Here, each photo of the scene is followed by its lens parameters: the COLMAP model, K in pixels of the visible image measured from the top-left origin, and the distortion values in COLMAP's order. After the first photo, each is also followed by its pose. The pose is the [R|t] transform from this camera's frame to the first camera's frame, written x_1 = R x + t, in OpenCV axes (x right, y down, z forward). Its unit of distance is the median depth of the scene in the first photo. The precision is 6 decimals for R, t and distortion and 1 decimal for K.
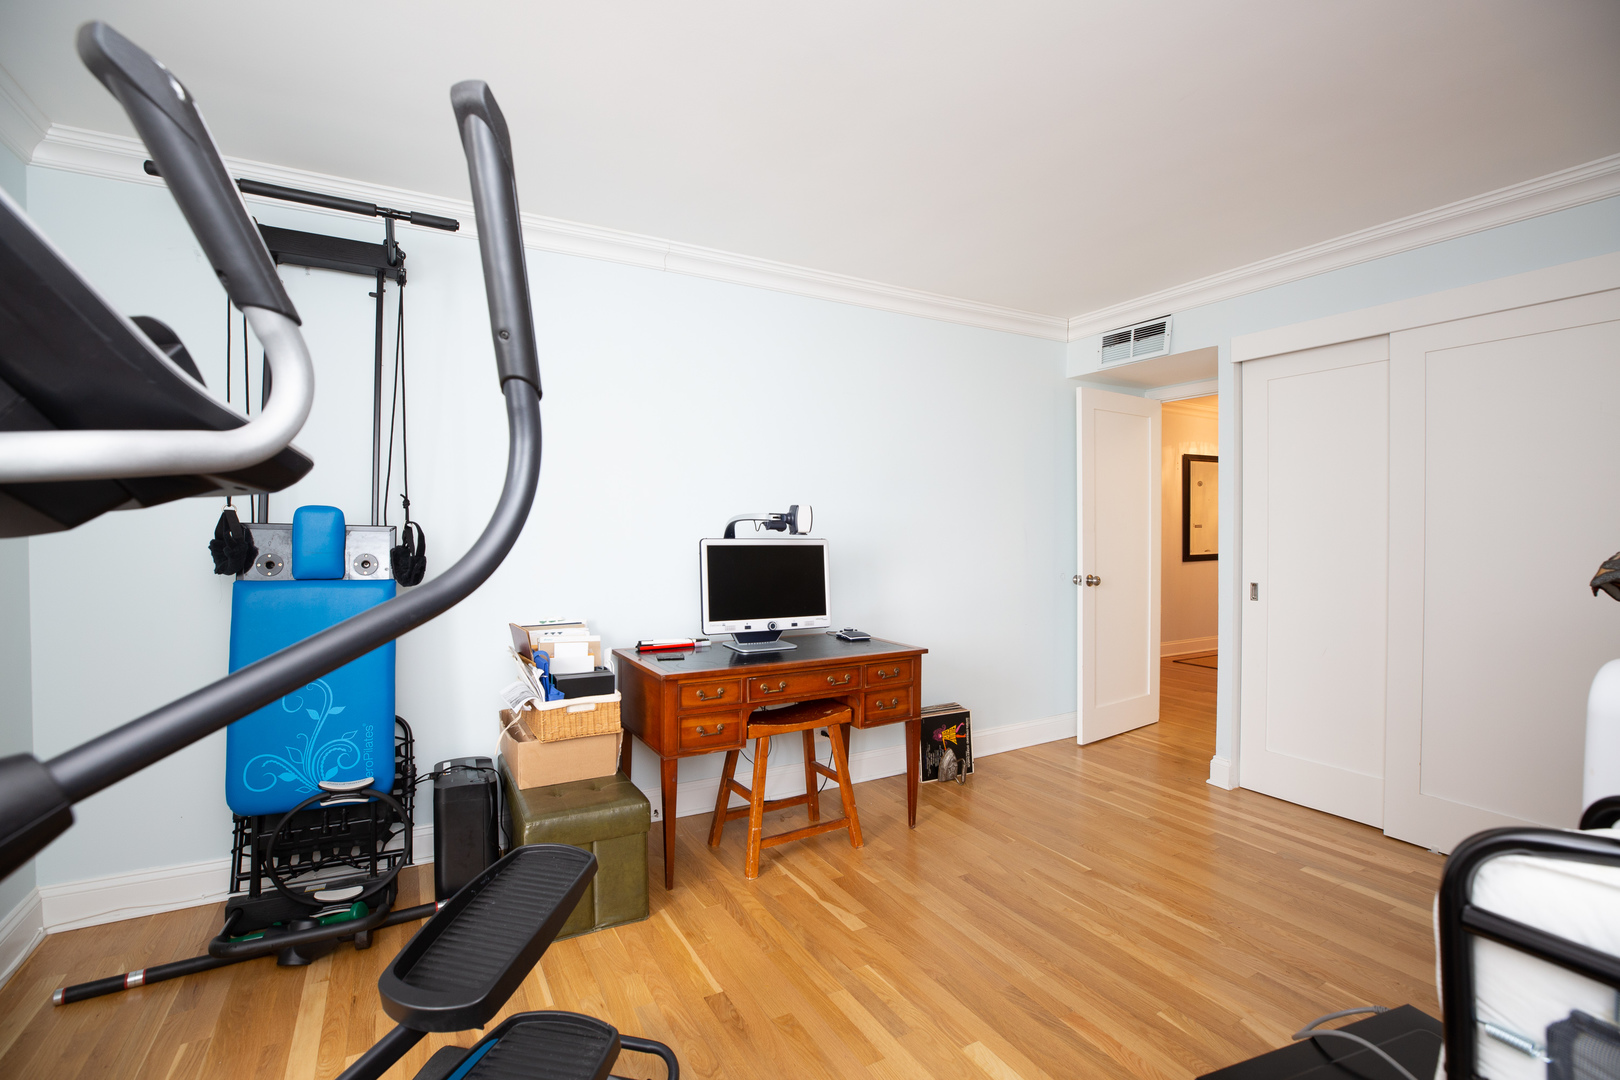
lens RADIAL K [[745.7, 0, 800.8], [0, 745.7, 529.8], [0, 0, 1]] dist [-0.021007, 0.001926]
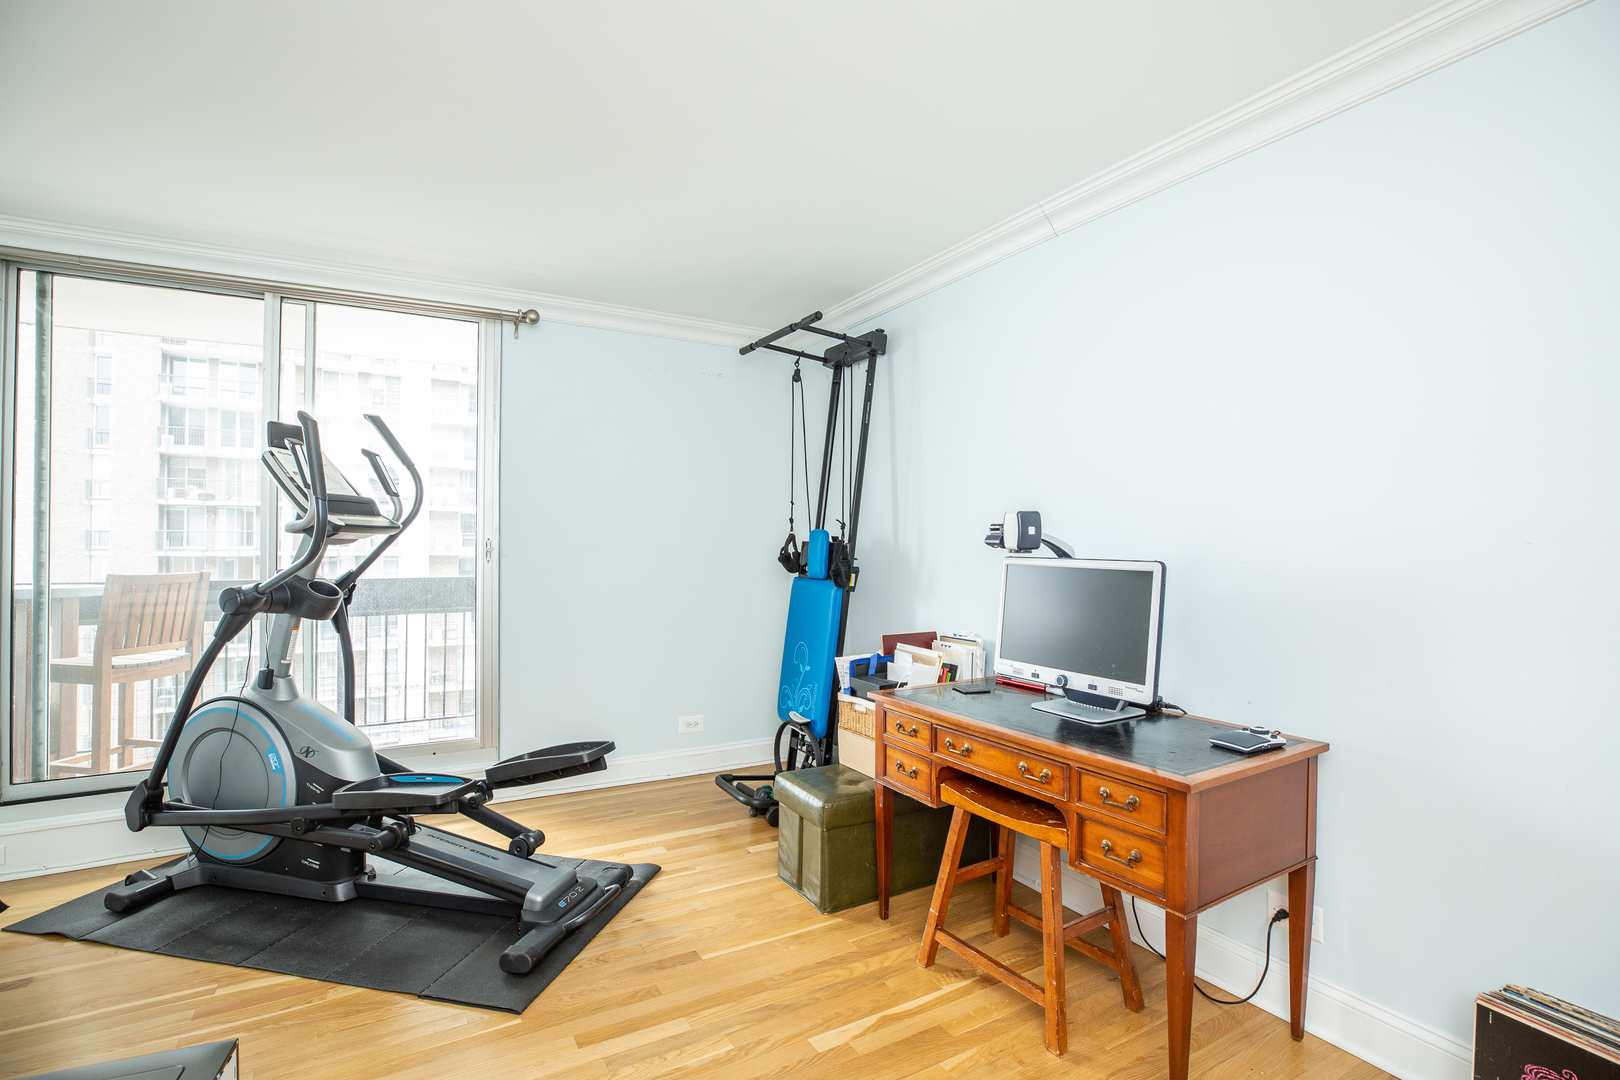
lens RADIAL K [[745.7, 0, 810.8], [0, 745.7, 548.3], [0, 0, 1]] dist [-0.021007, 0.001926]
pose [[0.011201, -0.005184, -0.999924, 0.791861], [-0.010157, 0.999934, -0.005298, 0.010036], [0.999886, 0.010216, 0.011148, 0.892836]]
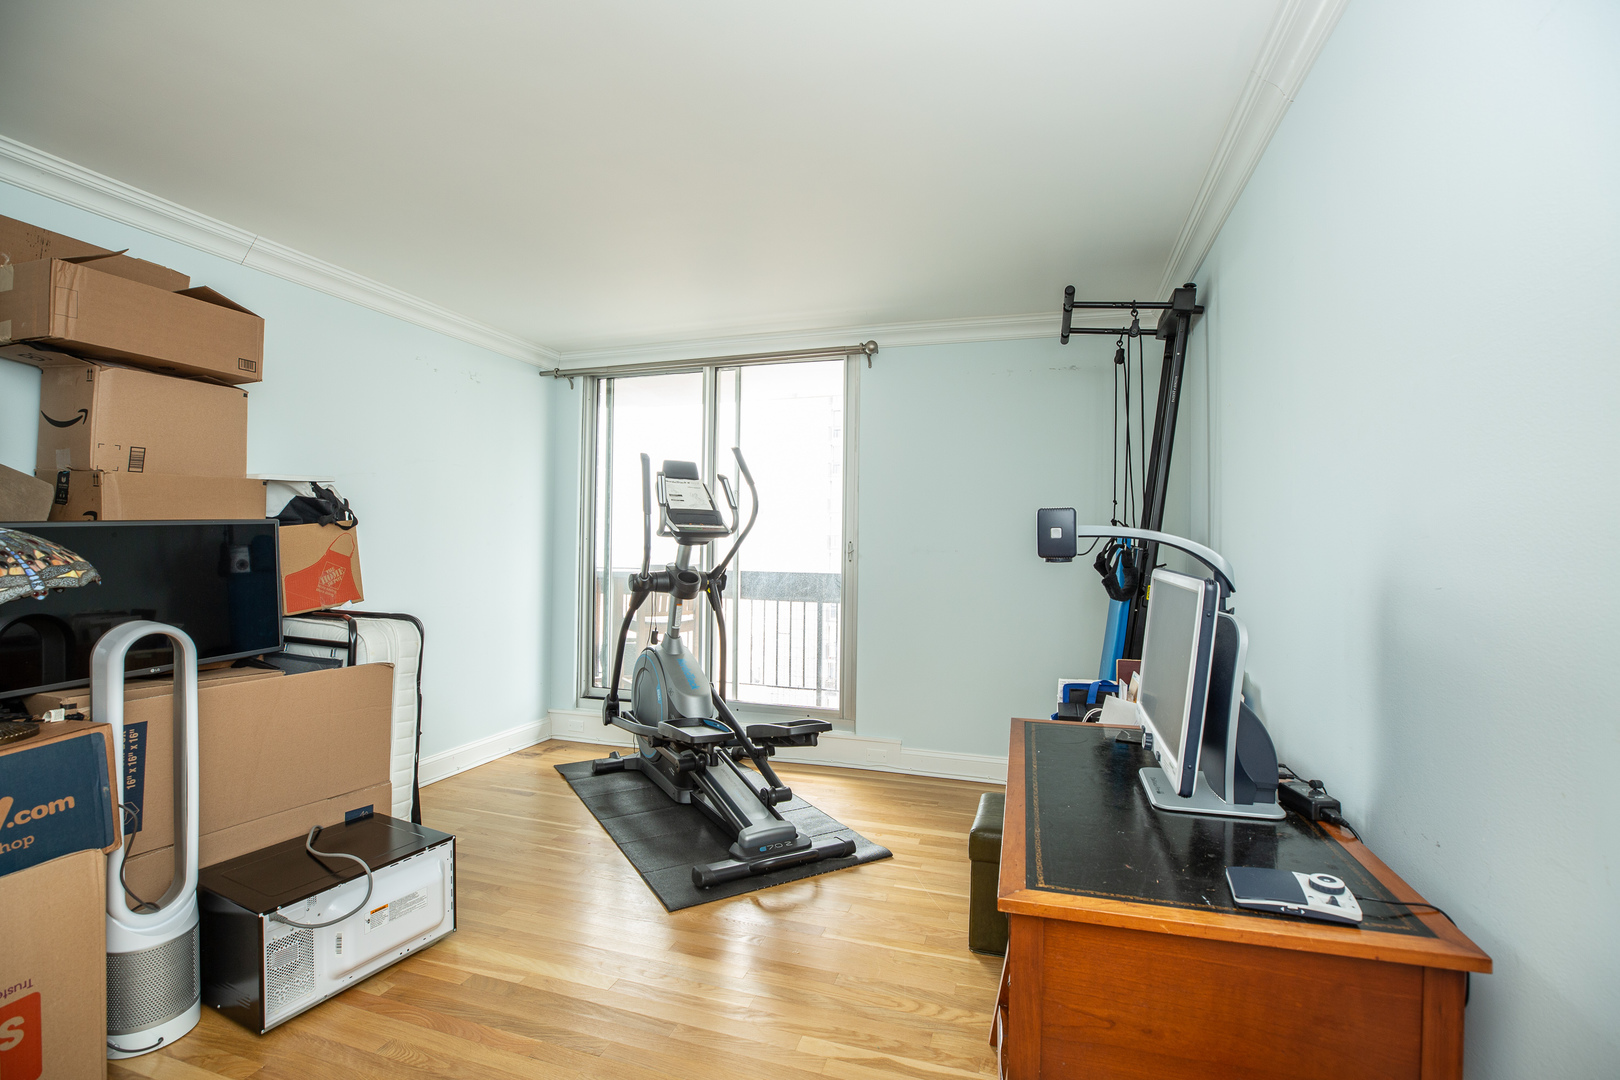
lens RADIAL K [[745.7, 0, 852.3], [0, 745.7, 546.0], [0, 0, 1]] dist [-0.021007, 0.001926]
pose [[-0.712596, -0.013198, -0.701451, 0.553520], [-0.022641, 0.999735, 0.004190, -0.005783], [0.701209, 0.018867, -0.712706, 1.454556]]
